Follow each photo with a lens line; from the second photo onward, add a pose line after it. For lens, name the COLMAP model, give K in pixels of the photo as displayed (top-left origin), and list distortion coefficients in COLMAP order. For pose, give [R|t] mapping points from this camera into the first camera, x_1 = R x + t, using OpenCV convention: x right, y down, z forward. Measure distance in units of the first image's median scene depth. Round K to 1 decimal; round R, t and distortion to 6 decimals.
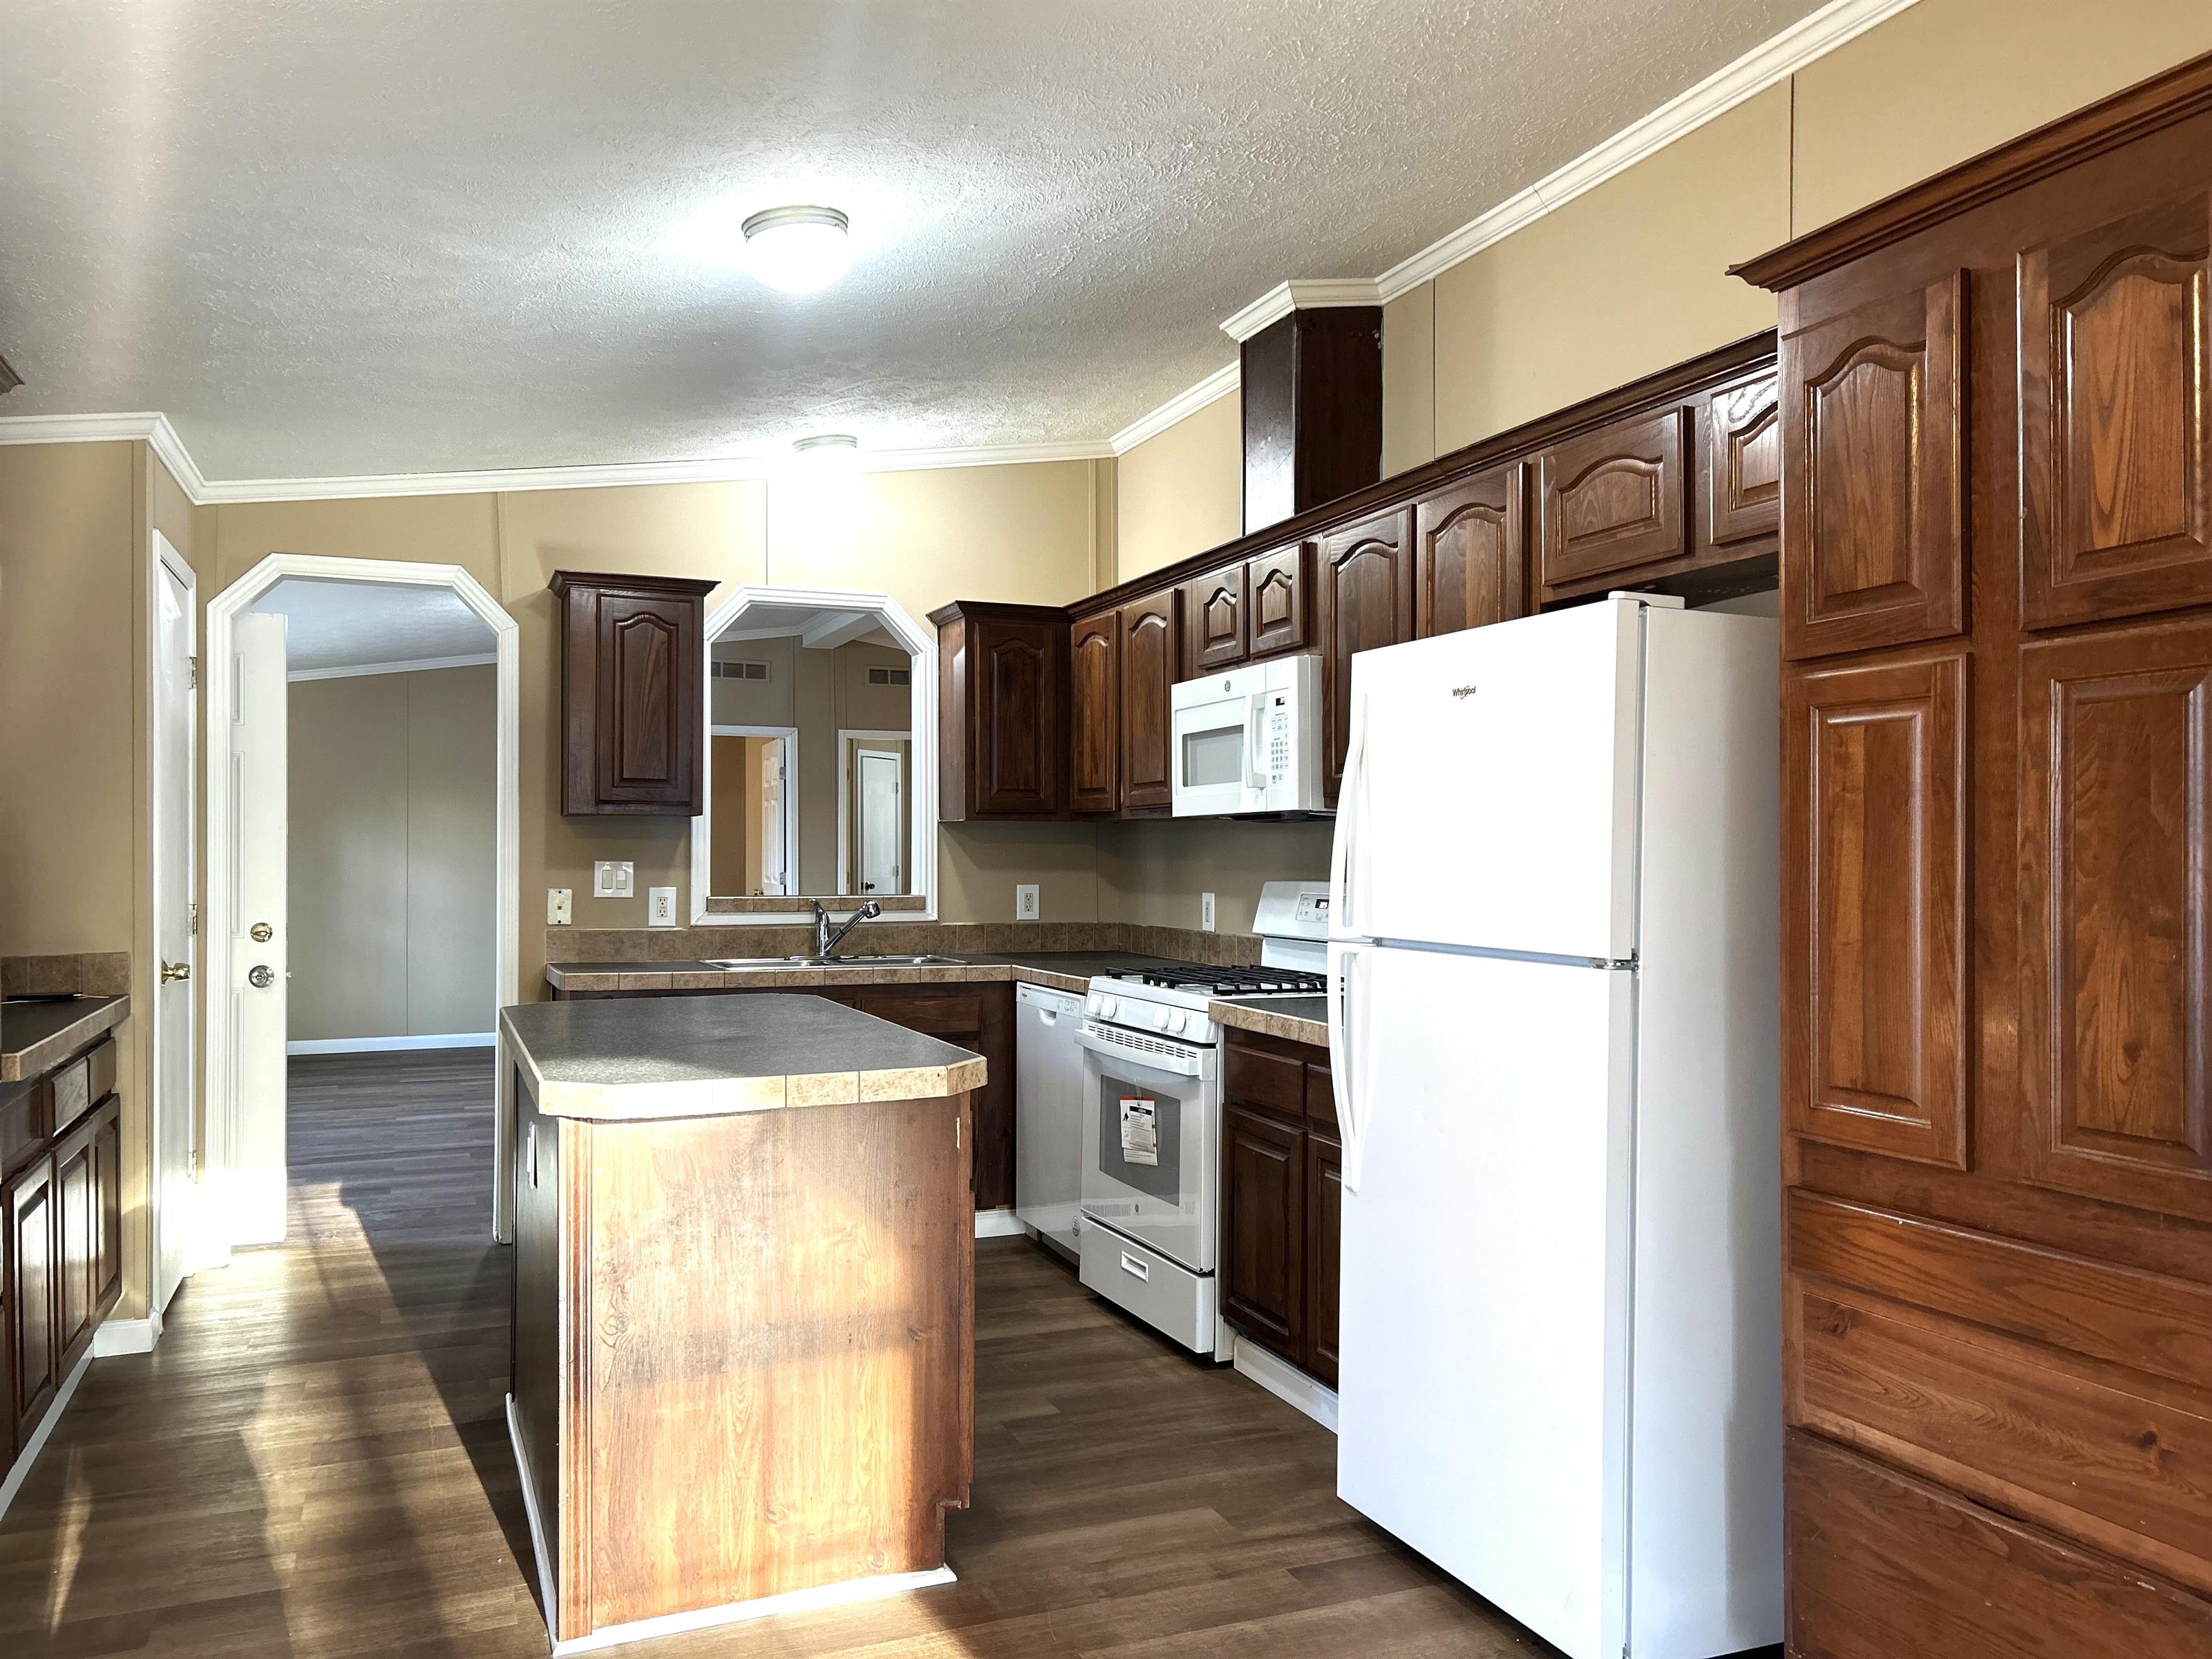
lens RADIAL K [[1661.8, 0, 1106.0], [0, 1661.8, 829.5], [0, 0, 1]] dist [0.134347, -0.288028]
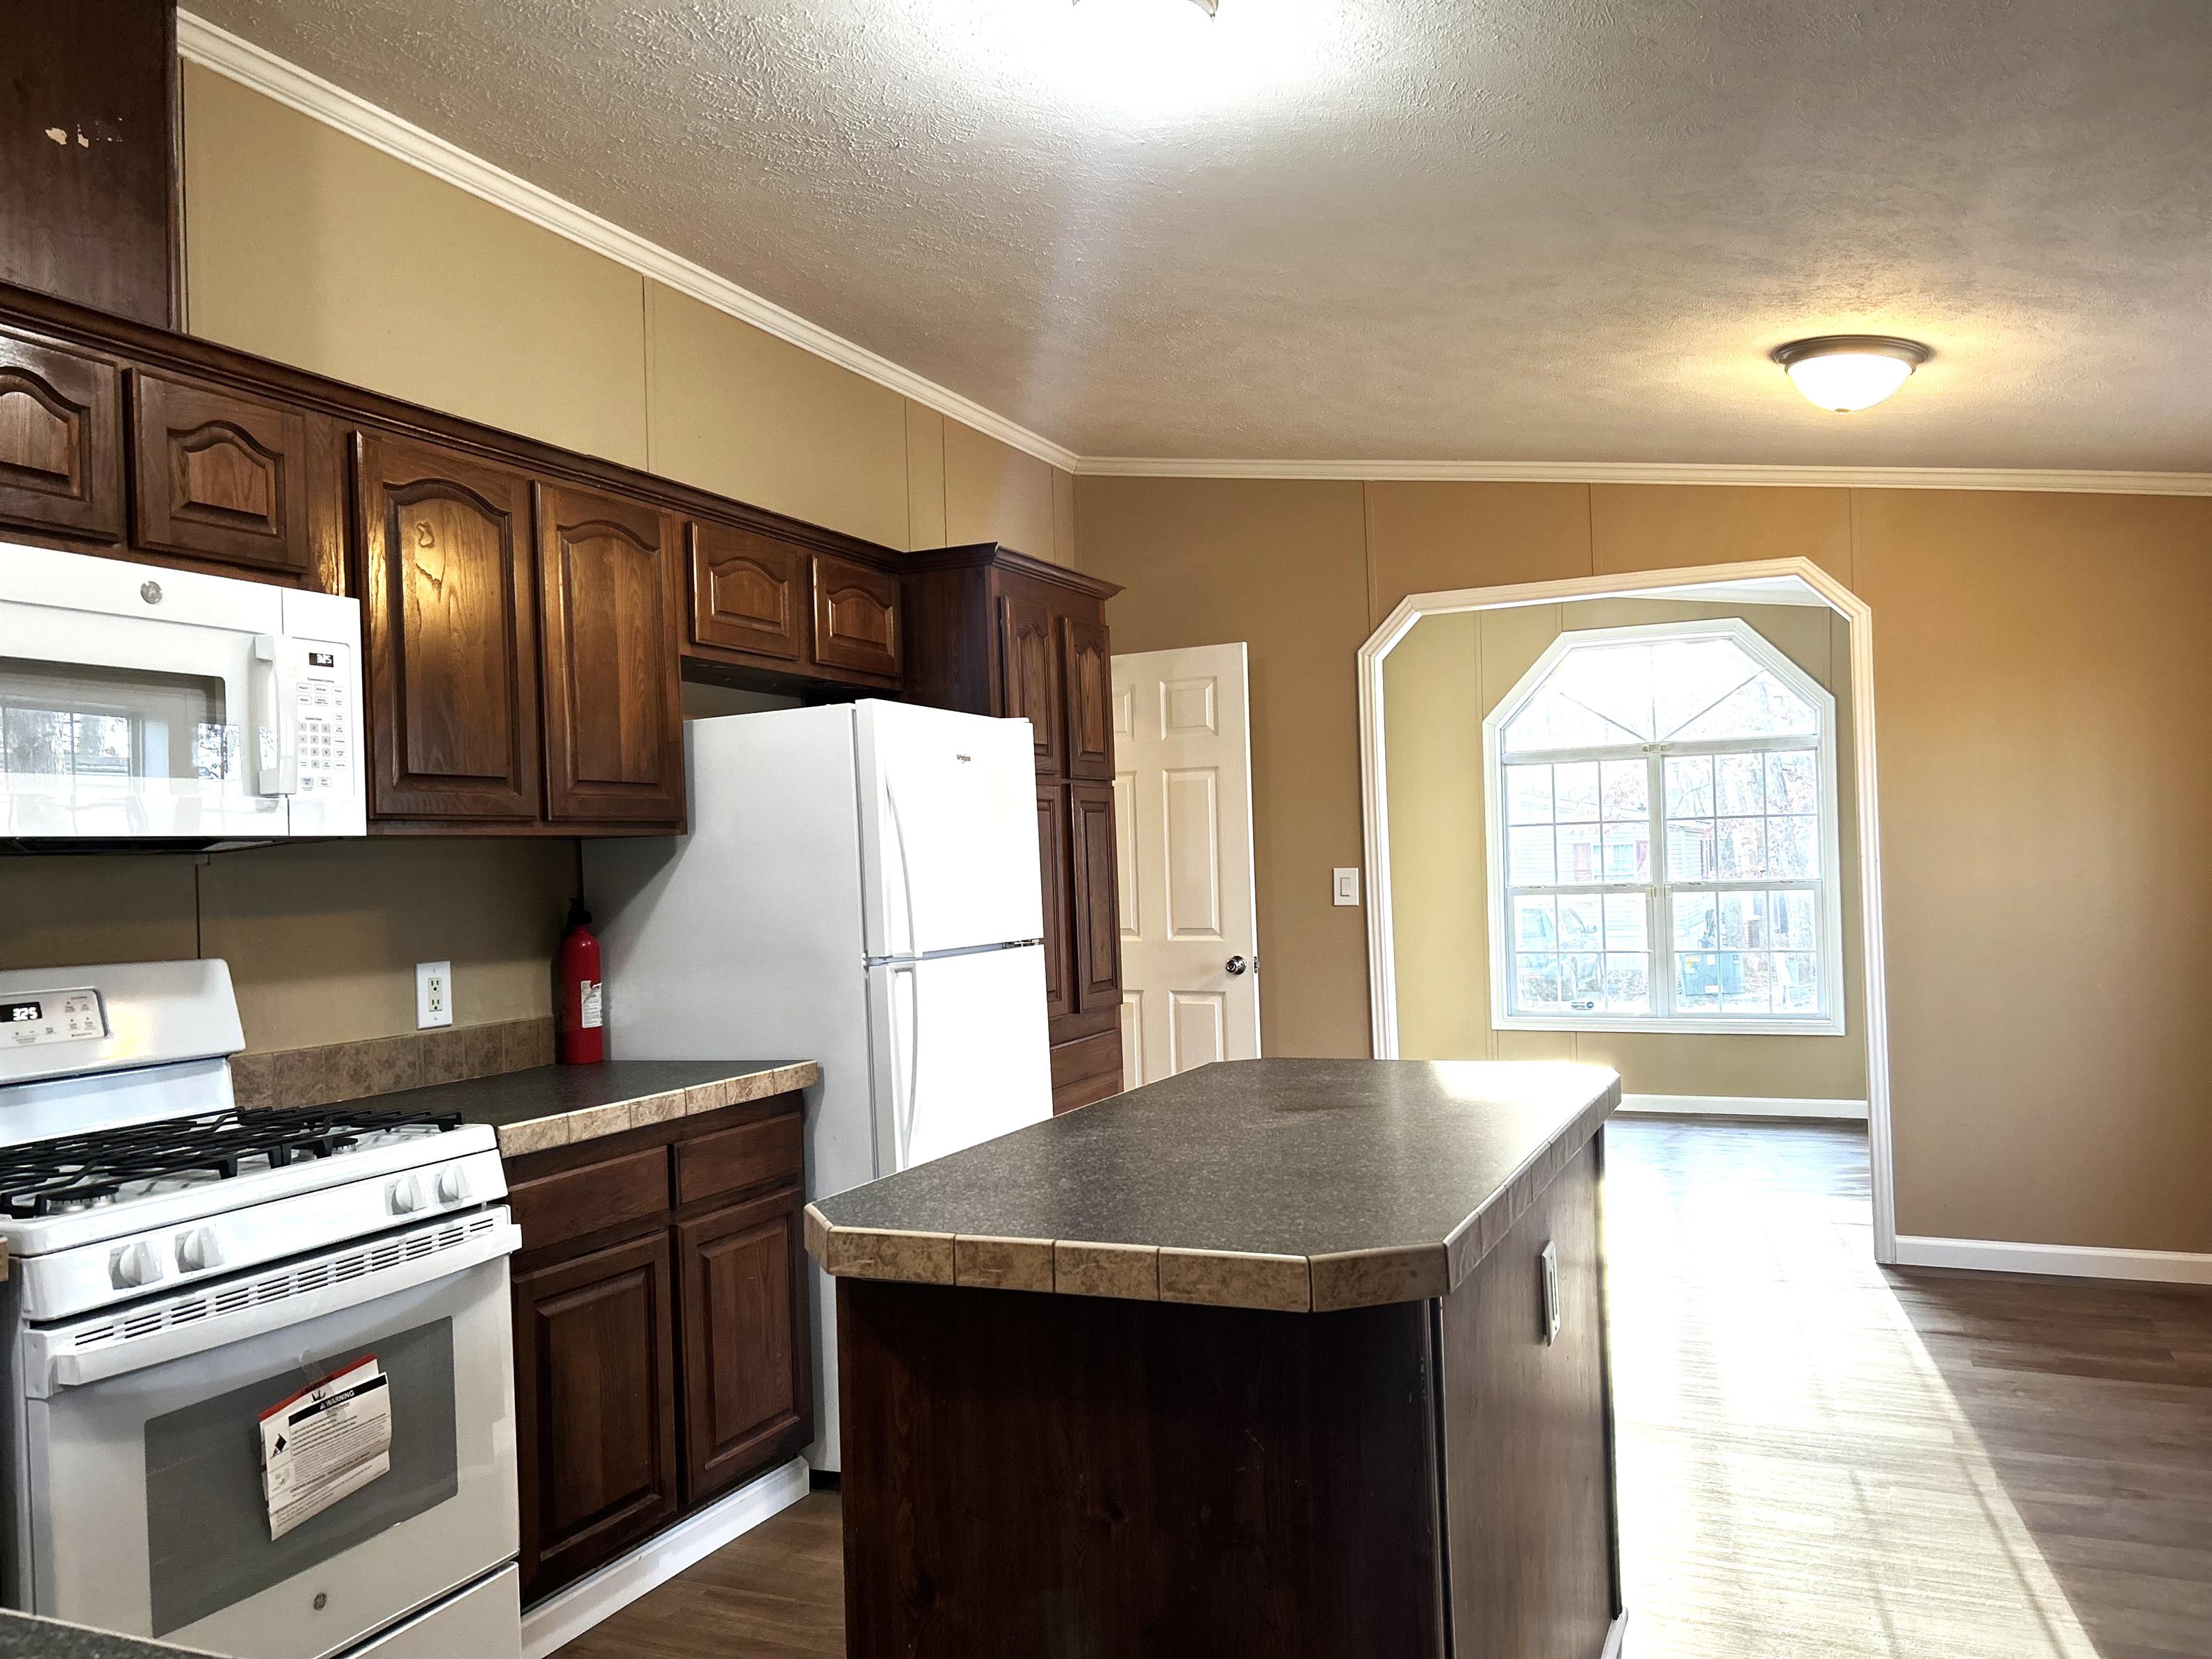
lens RADIAL K [[1666.7, 0, 1105.2], [0, 1666.7, 840.0], [0, 0, 1]] dist [0.067859, -0.085614]
pose [[-0.690274, 0.035742, 0.722665, -0.445733], [0.025997, 0.999359, -0.024595, 0.010633], [-0.723081, 0.001810, -0.690761, 0.995485]]
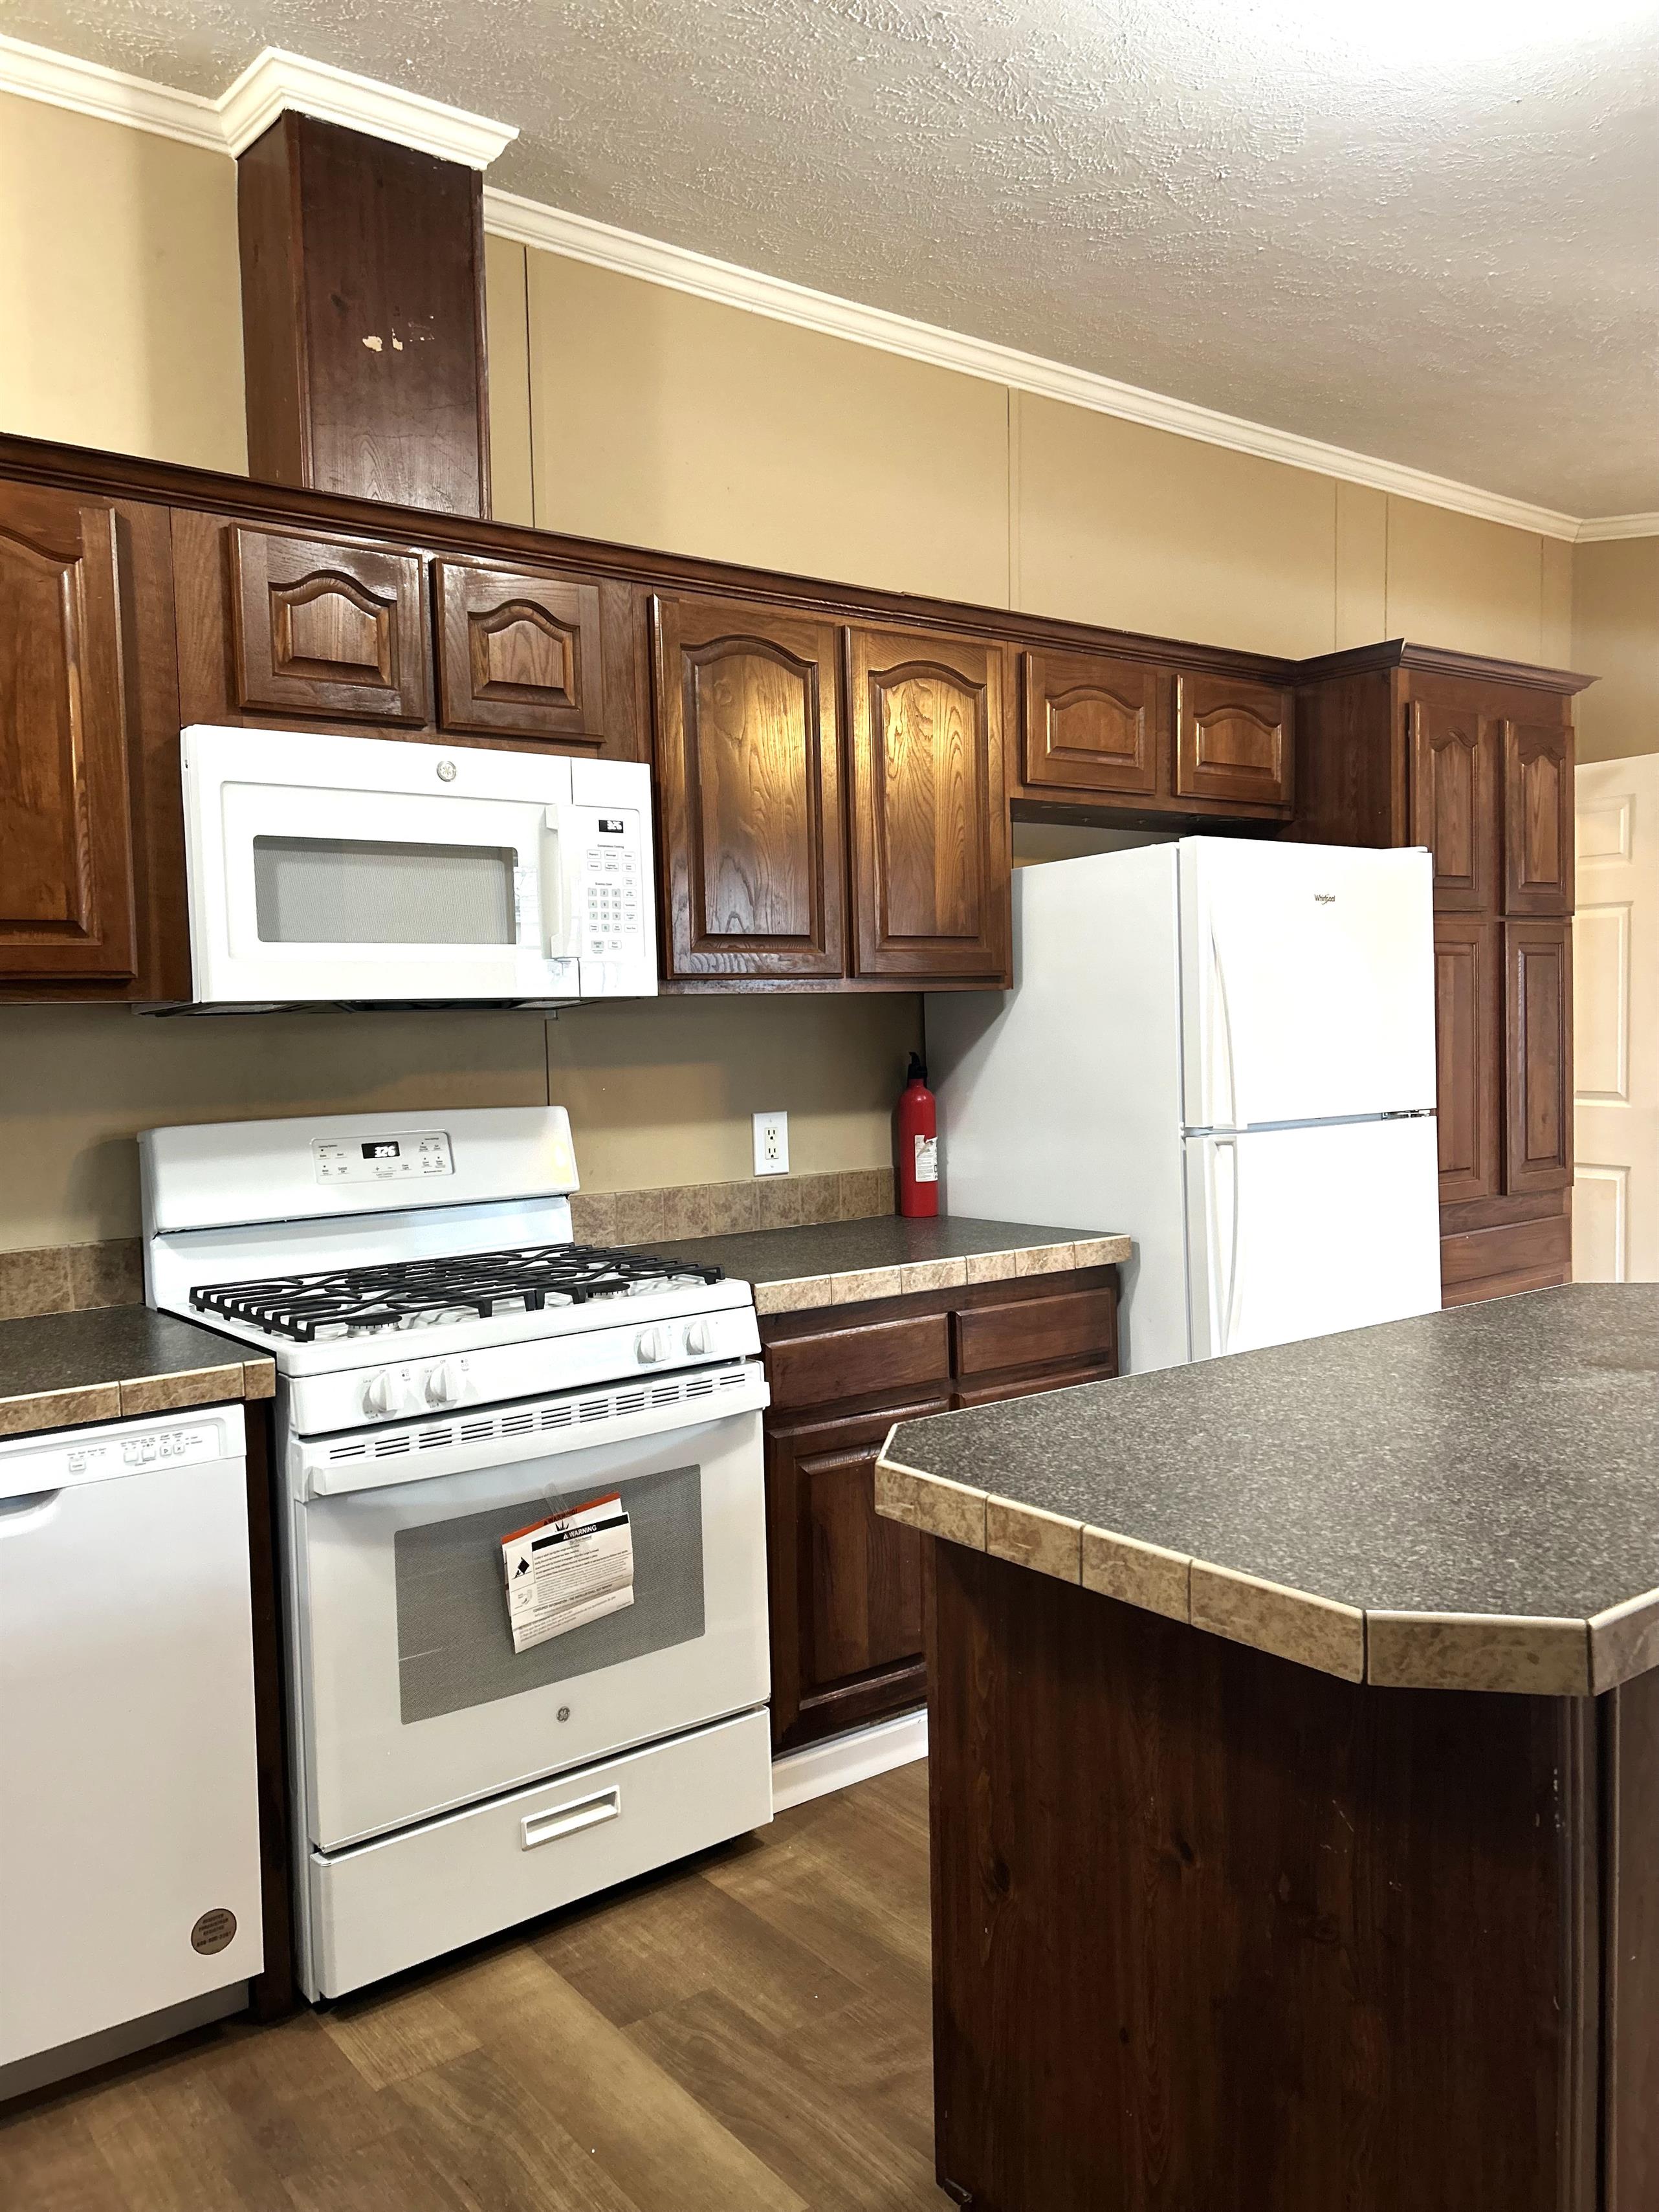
lens RADIAL K [[1661.9, 0, 820.0], [0, 1661.9, 1109.2], [0, 0, 1]] dist [0.134347, -0.288028]
pose [[-0.258305, -0.045946, 0.964970, -0.444993], [0.011218, 0.998658, 0.050553, 0.000536], [-0.965998, 0.023883, -0.257443, 0.888730]]
